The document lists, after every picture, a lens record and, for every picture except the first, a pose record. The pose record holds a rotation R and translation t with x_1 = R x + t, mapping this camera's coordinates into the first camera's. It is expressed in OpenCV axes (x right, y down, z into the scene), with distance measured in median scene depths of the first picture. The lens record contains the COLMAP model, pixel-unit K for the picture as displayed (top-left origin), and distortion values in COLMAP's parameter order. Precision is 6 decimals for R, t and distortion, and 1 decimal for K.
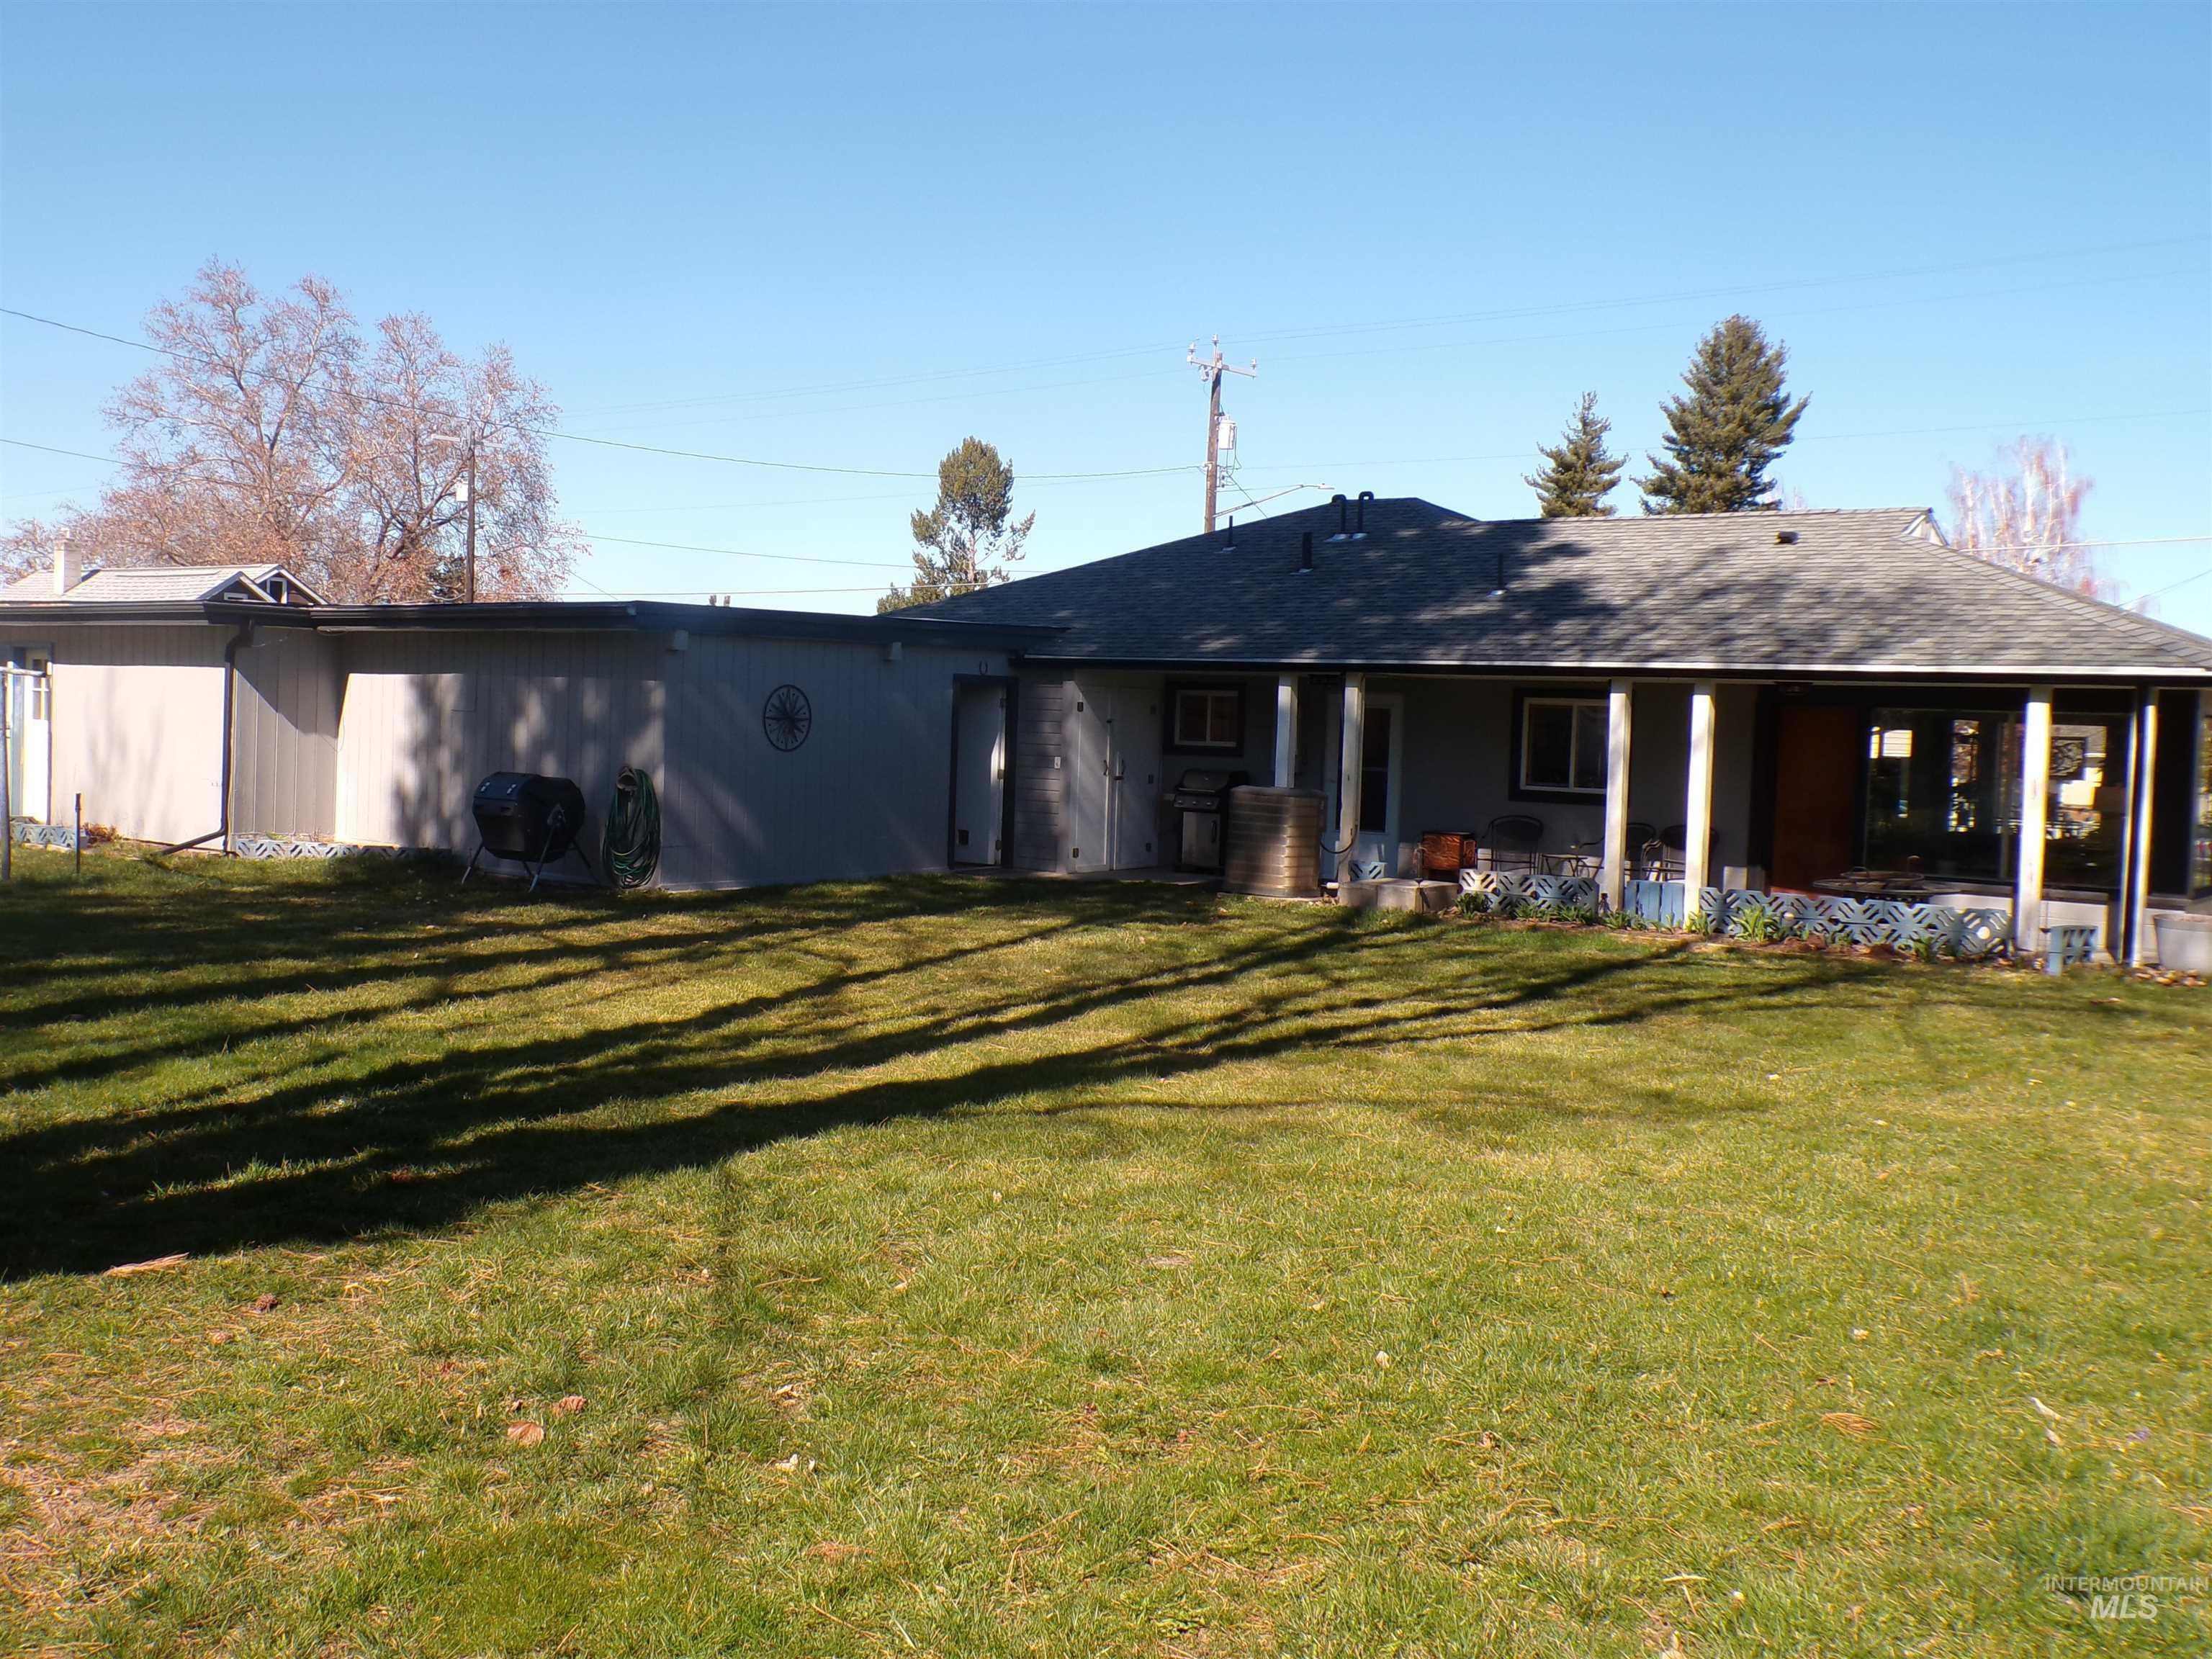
lens RADIAL K [[2179.8, 0, 1106.0], [0, 2179.8, 829.5], [0, 0, 1]] dist [0.015215, 0.007117]
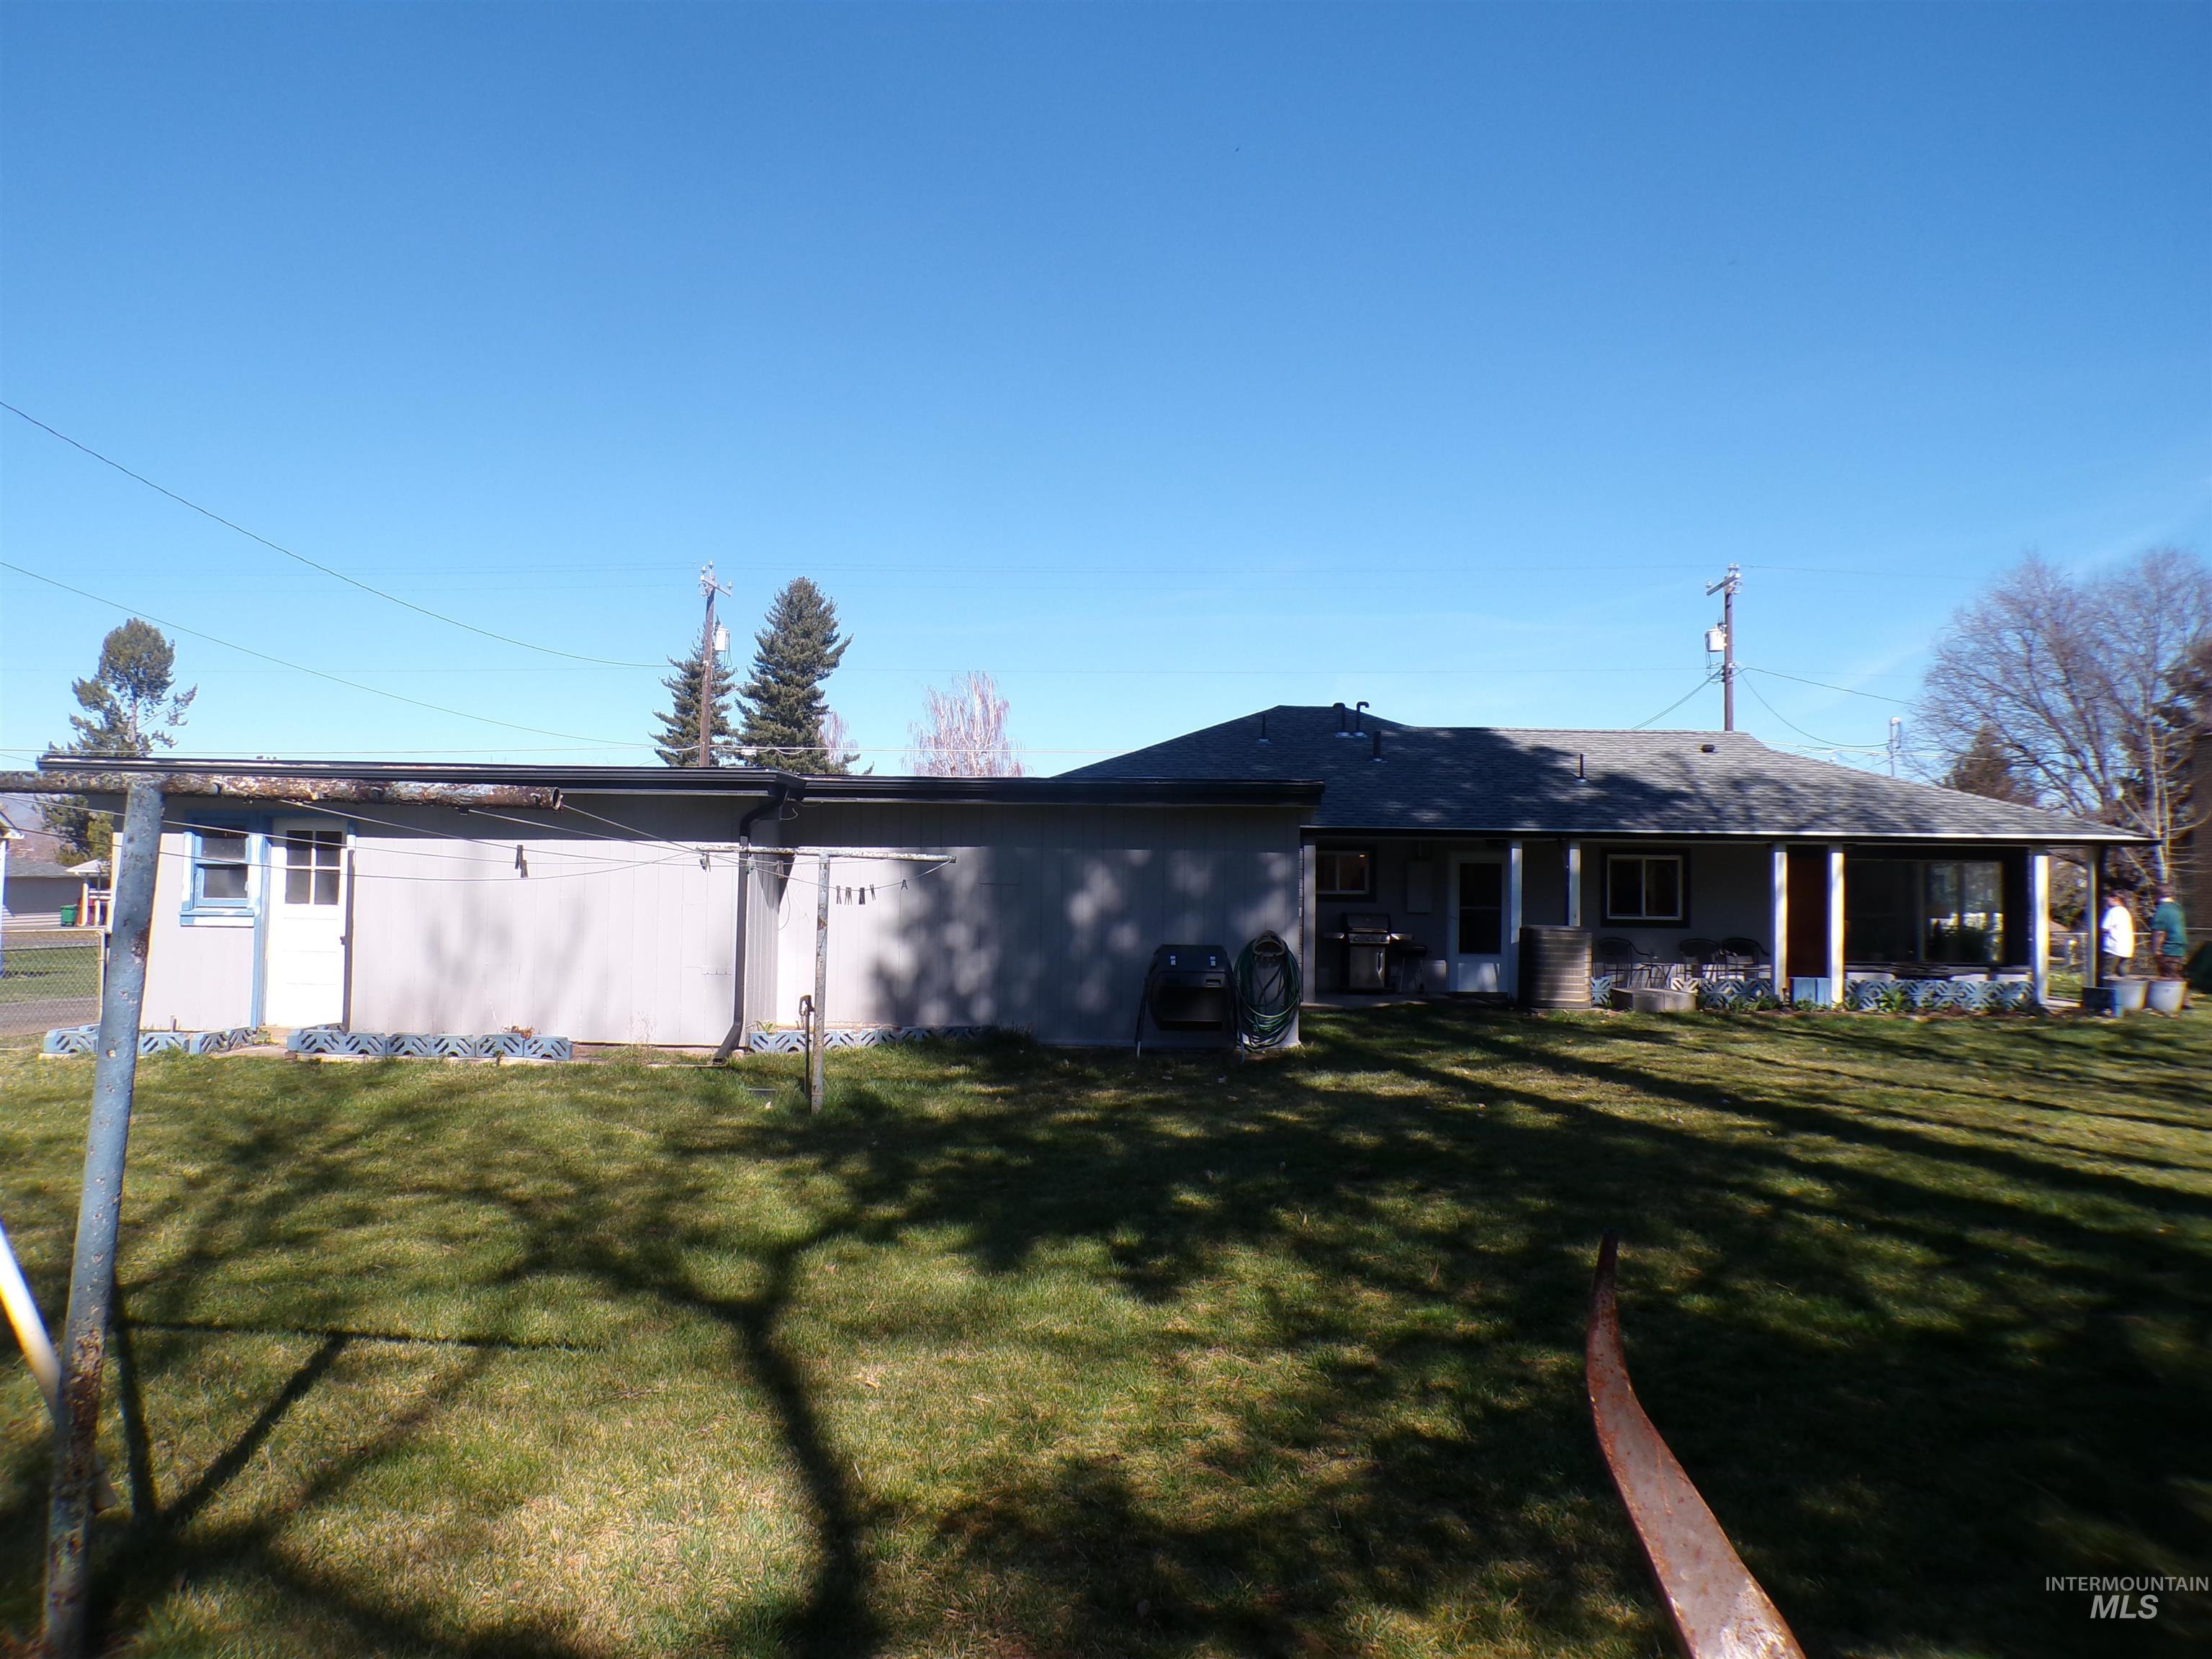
lens RADIAL K [[1490.9, 0, 1106.0], [0, 1490.9, 829.5], [0, 0, 1]] dist [-0.047702, 0.024970]
pose [[0.784015, -0.005148, 0.620720, -0.691997], [0.044898, 0.997817, -0.048434, -0.046256], [-0.619116, 0.065842, 0.782535, 0.460734]]
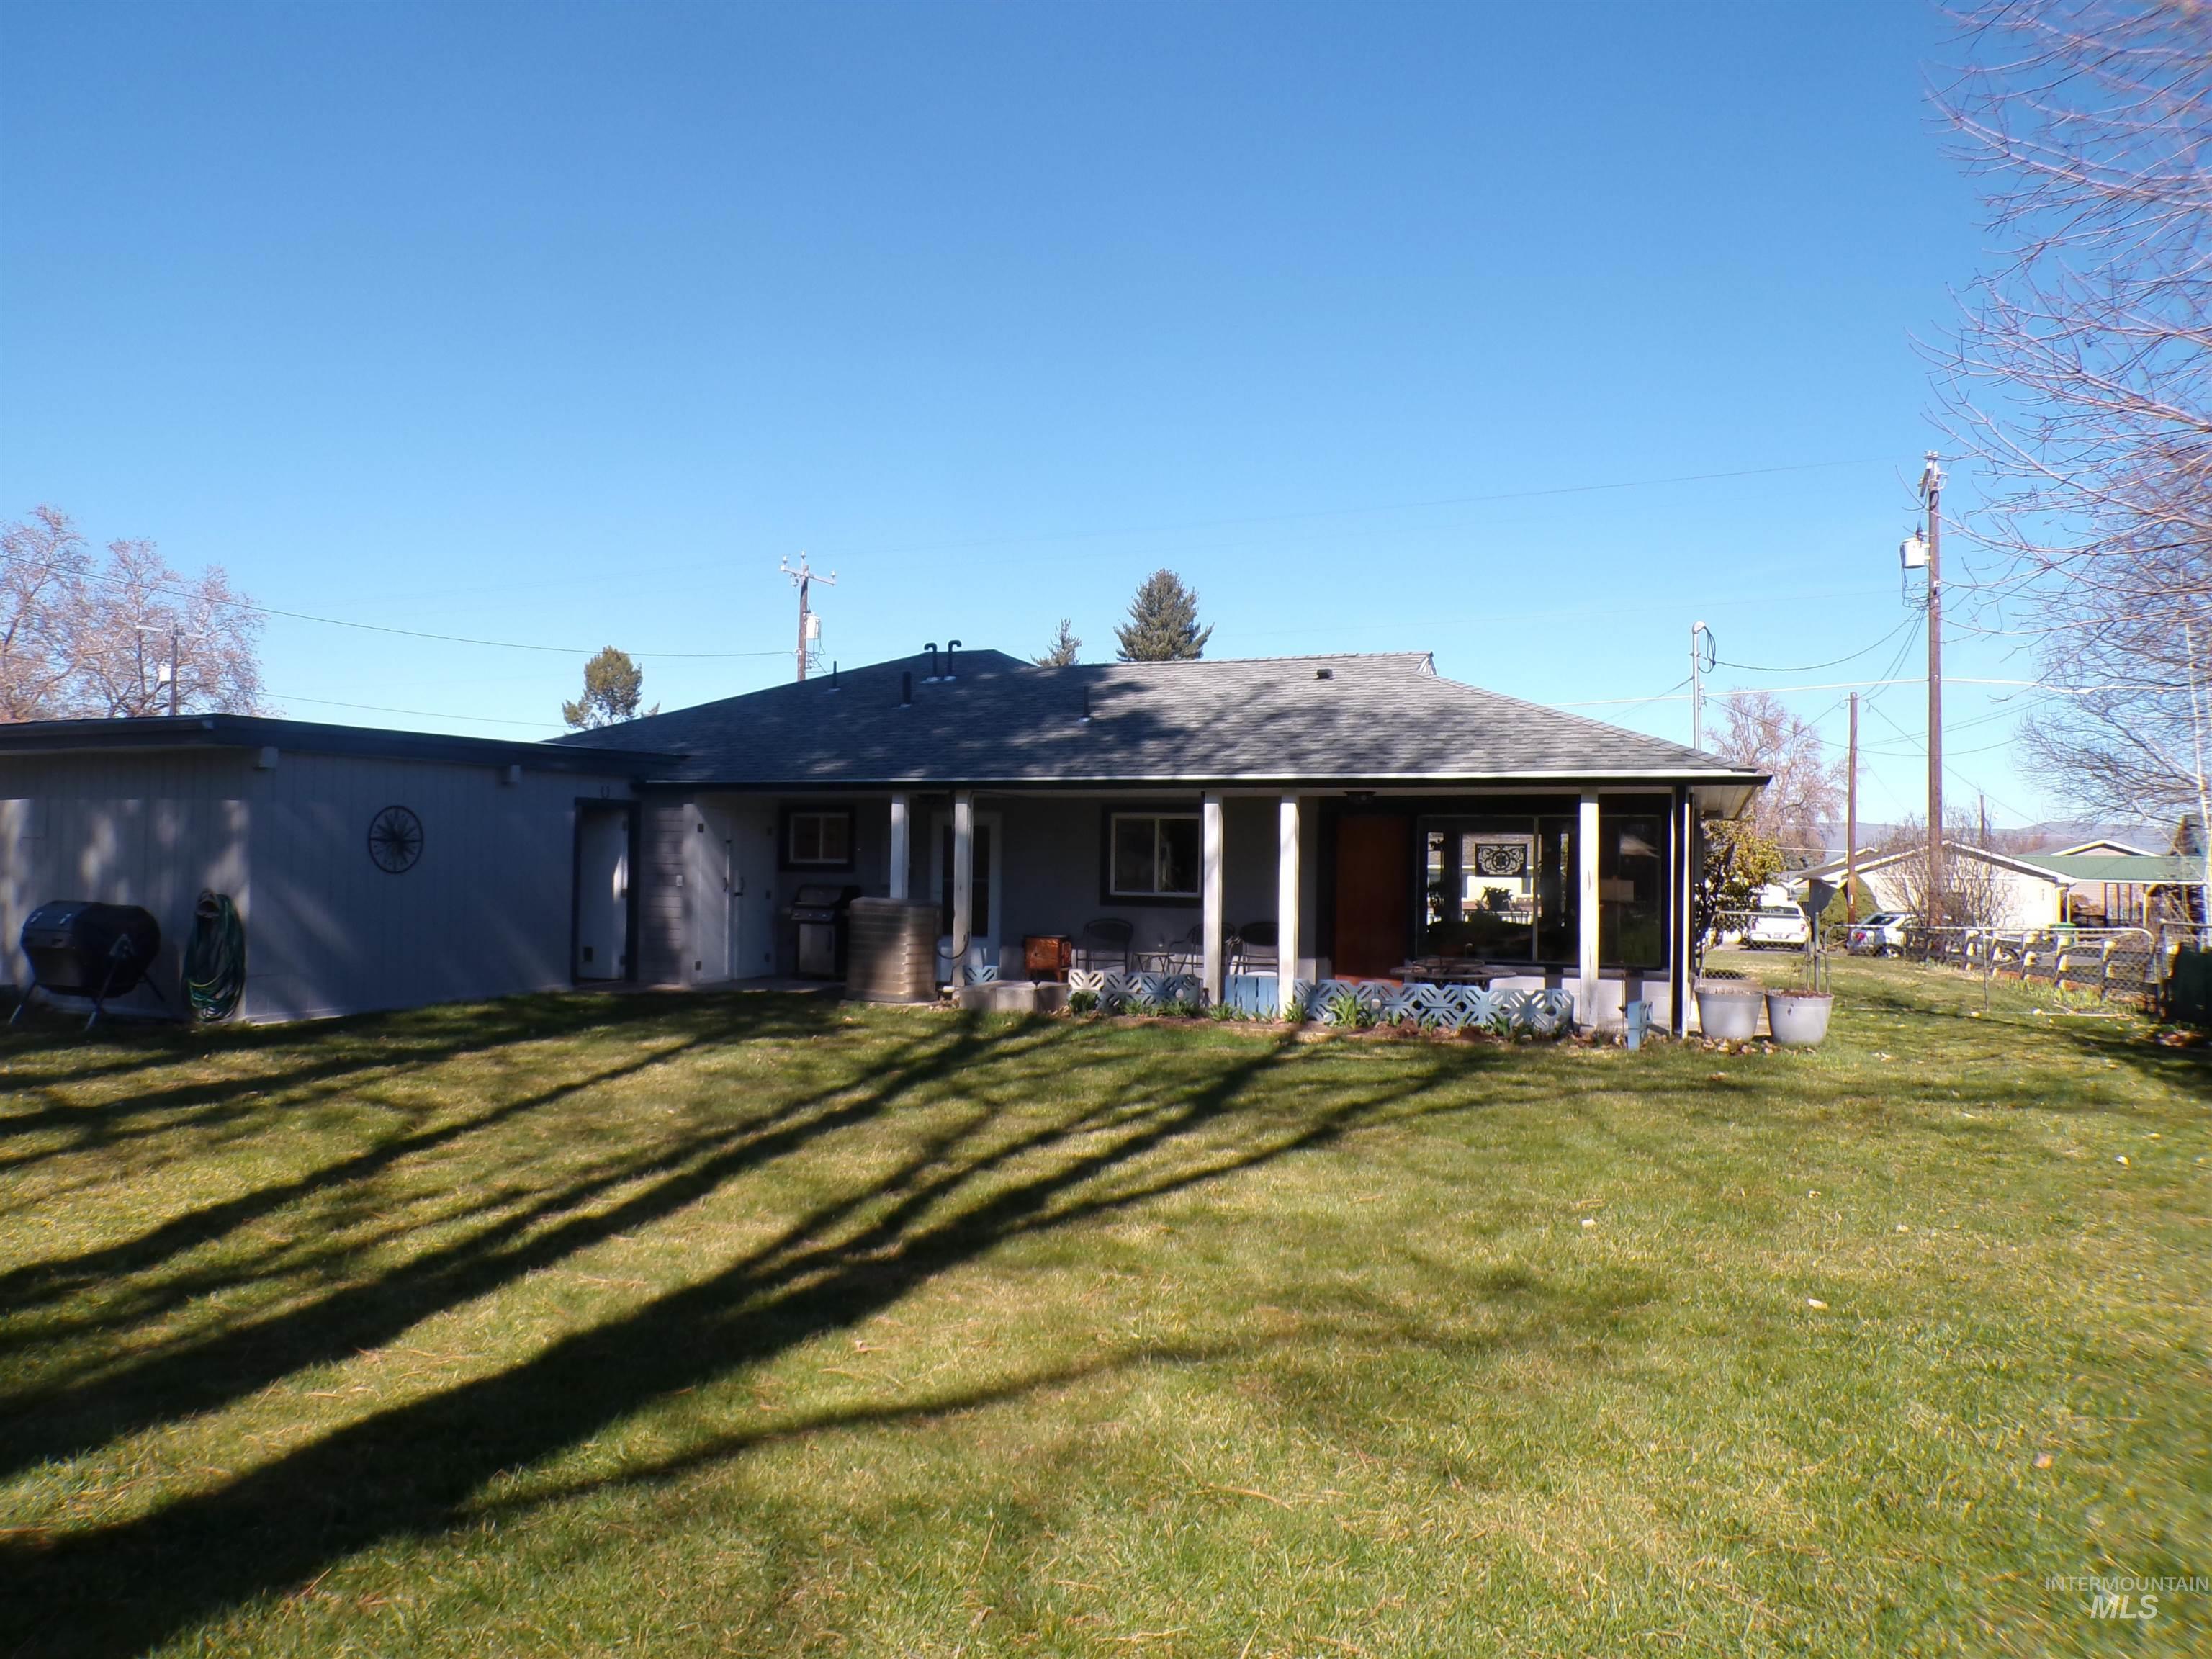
lens RADIAL K [[1498.4, 0, 1106.0], [0, 1498.4, 829.5], [0, 0, 1]] dist [-0.050525, 0.034433]
pose [[0.967344, -0.013373, 0.253114, -0.005101], [0.030826, 0.997402, -0.065111, -0.001984], [-0.251586, 0.070787, 0.965243, 0.269489]]
